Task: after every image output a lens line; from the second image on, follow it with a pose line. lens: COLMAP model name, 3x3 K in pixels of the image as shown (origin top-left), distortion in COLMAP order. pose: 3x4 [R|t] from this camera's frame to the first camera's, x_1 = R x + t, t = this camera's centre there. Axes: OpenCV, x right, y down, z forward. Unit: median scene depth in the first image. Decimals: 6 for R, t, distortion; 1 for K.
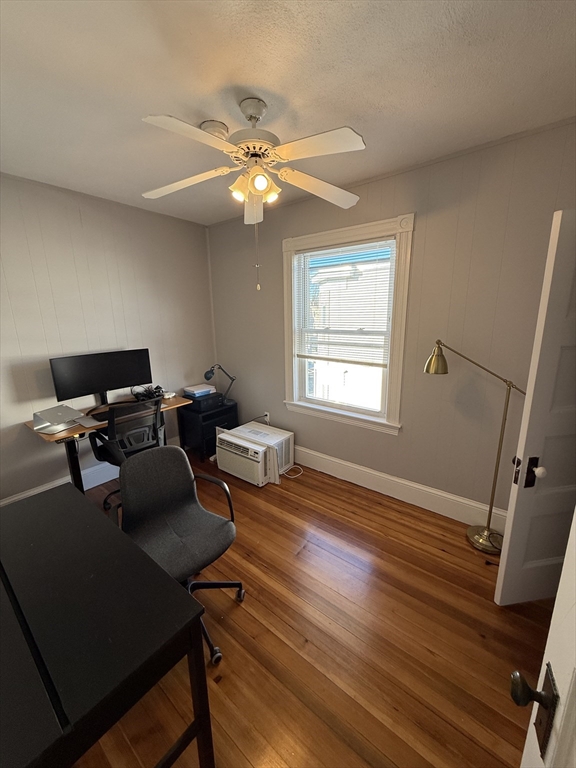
lens RADIAL K [[304.3, 0, 288.0], [0, 304.3, 384.0], [0, 0, 1]] dist [-0.000635, -0.000145]
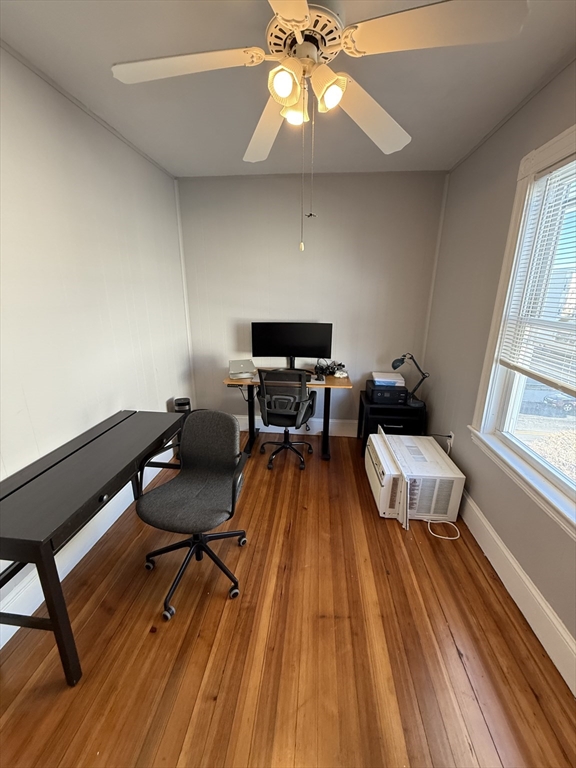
lens RADIAL K [[304.3, 0, 288.0], [0, 304.3, 384.0], [0, 0, 1]] dist [-0.000635, -0.000145]
pose [[0.538199, 0.262180, -0.801001, 0.297597], [-0.208240, 0.962285, 0.175053, -0.068661], [0.816687, 0.072587, 0.572498, 0.322065]]
